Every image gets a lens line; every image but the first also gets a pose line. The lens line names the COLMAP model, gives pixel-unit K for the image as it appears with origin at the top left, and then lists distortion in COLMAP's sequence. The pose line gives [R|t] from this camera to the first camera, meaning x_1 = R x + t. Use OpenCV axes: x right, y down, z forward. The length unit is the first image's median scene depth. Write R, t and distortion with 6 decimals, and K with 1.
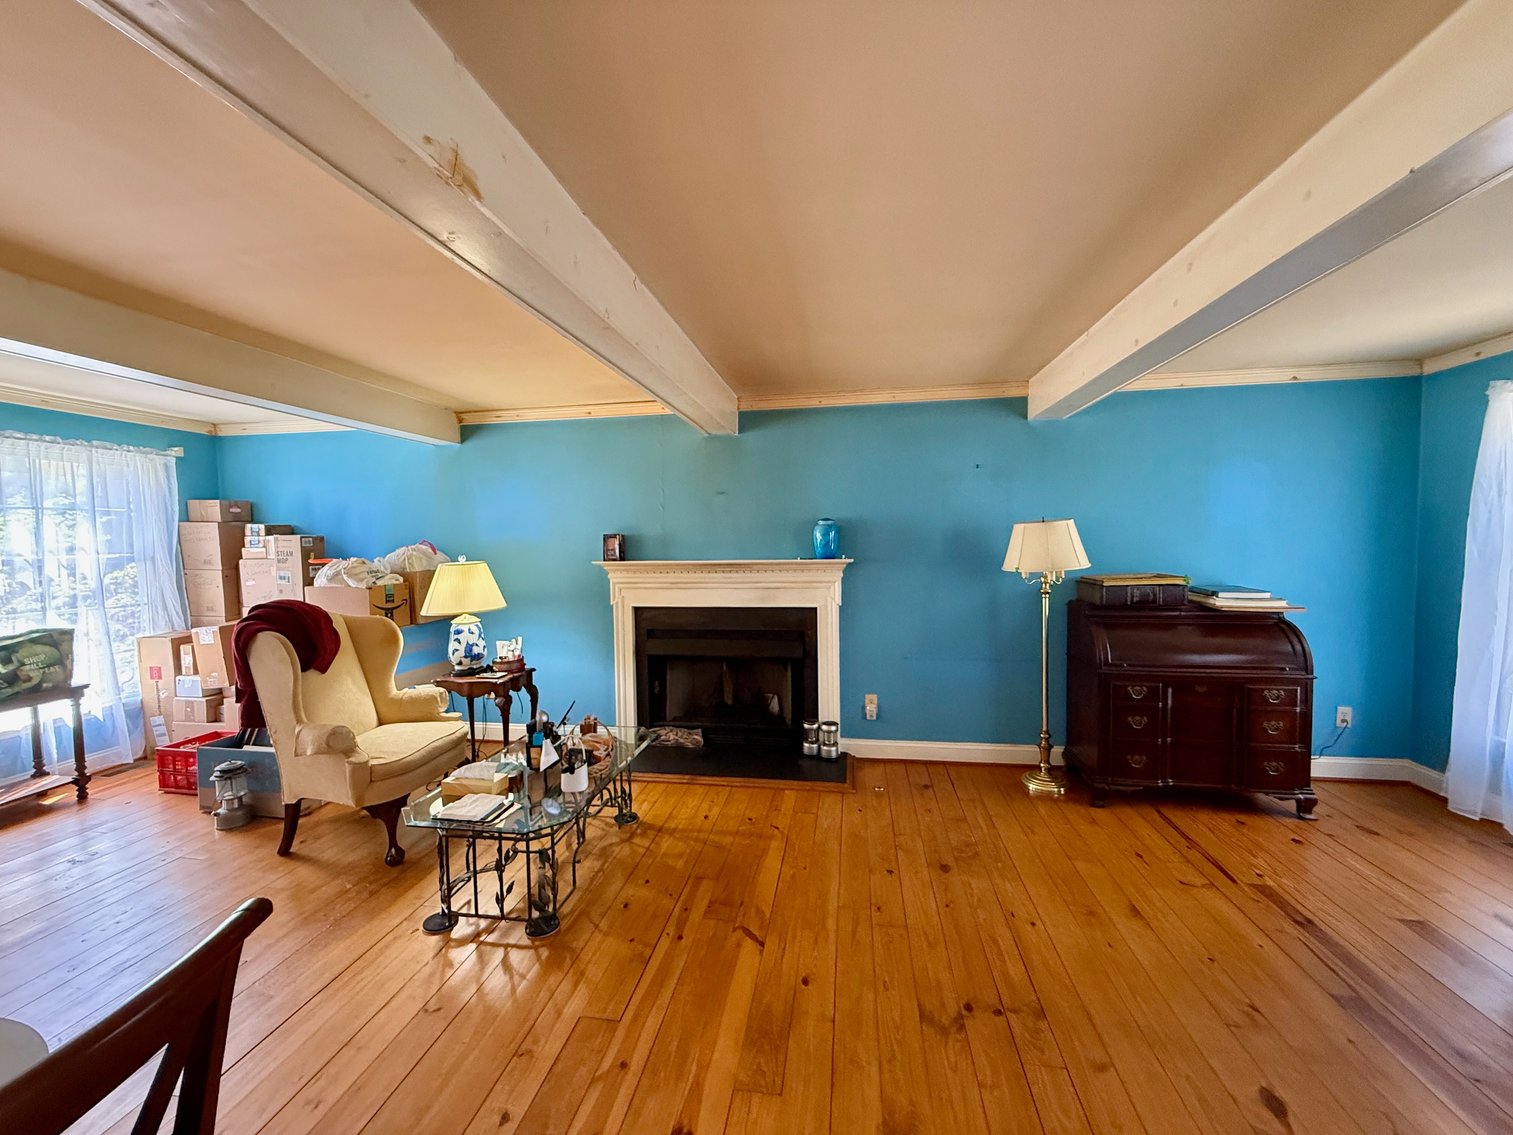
lens RADIAL K [[602.4, 0, 753.7], [0, 602.4, 569.4], [0, 0, 1]] dist [-0.000048, 0.000457]
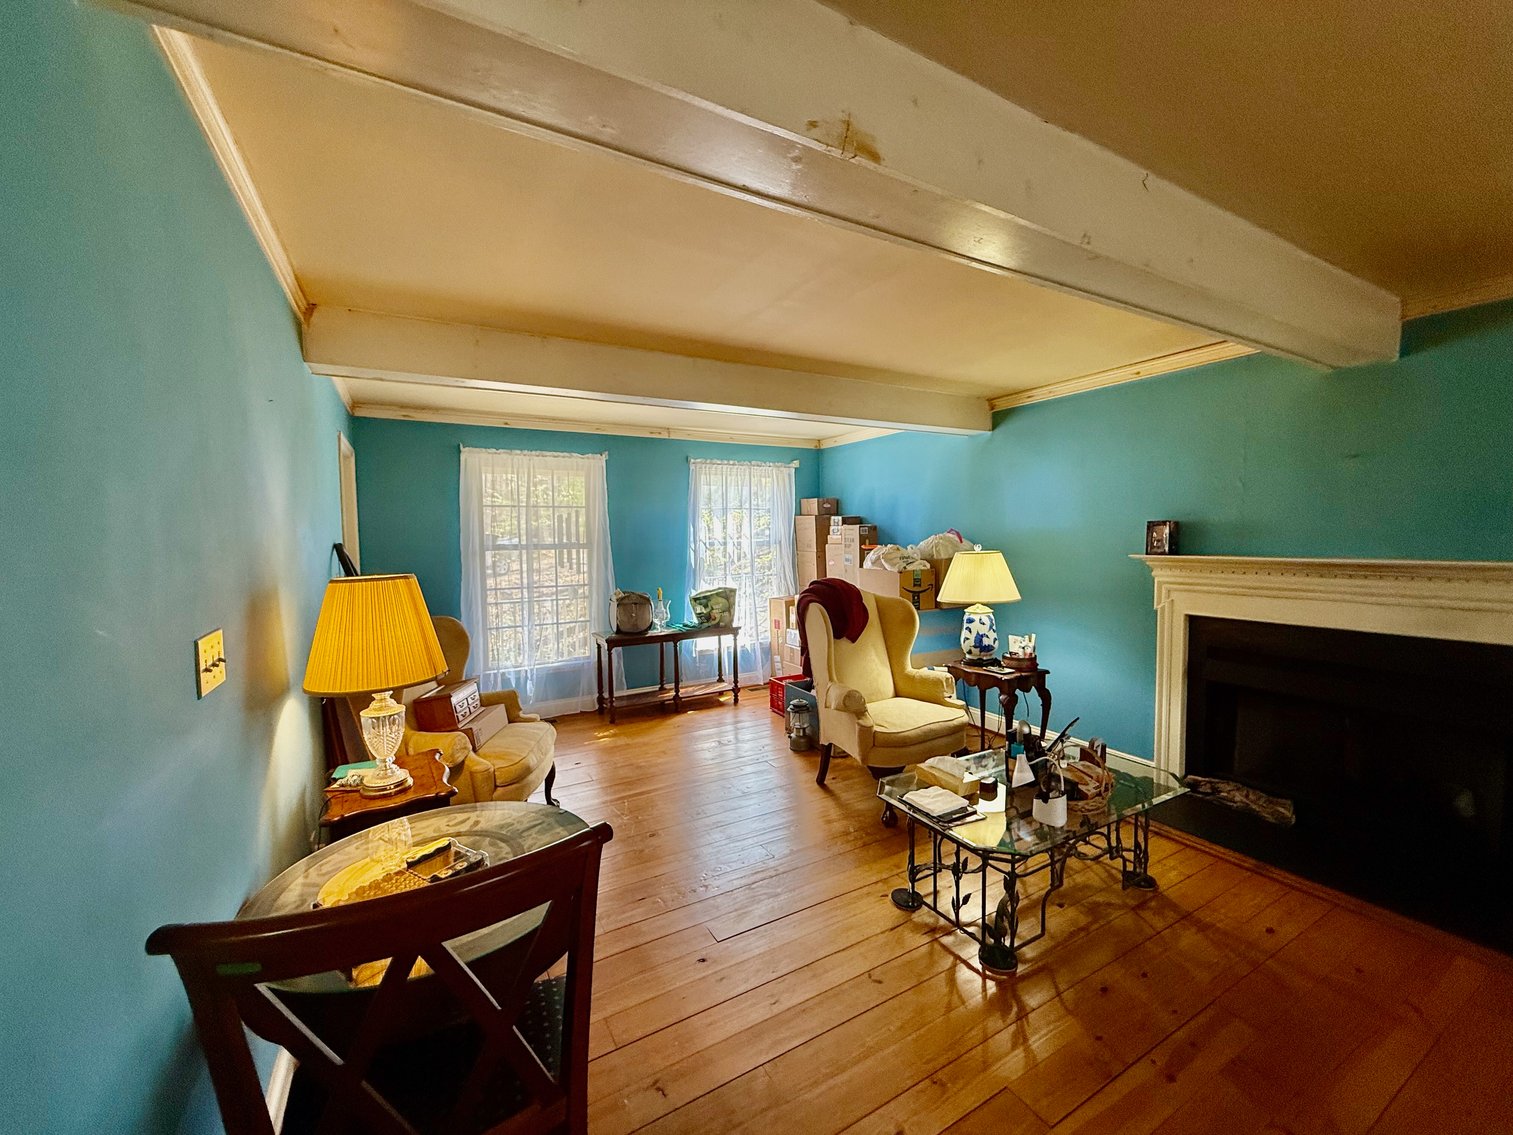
lens RADIAL K [[602.4, 0, 753.7], [0, 602.4, 569.4], [0, 0, 1]] dist [-0.000048, 0.000457]
pose [[0.623747, 0.051253, -0.779944, 0.064189], [-0.035531, 0.998676, 0.037212, -0.006166], [0.780818, 0.004502, 0.624742, 0.098541]]
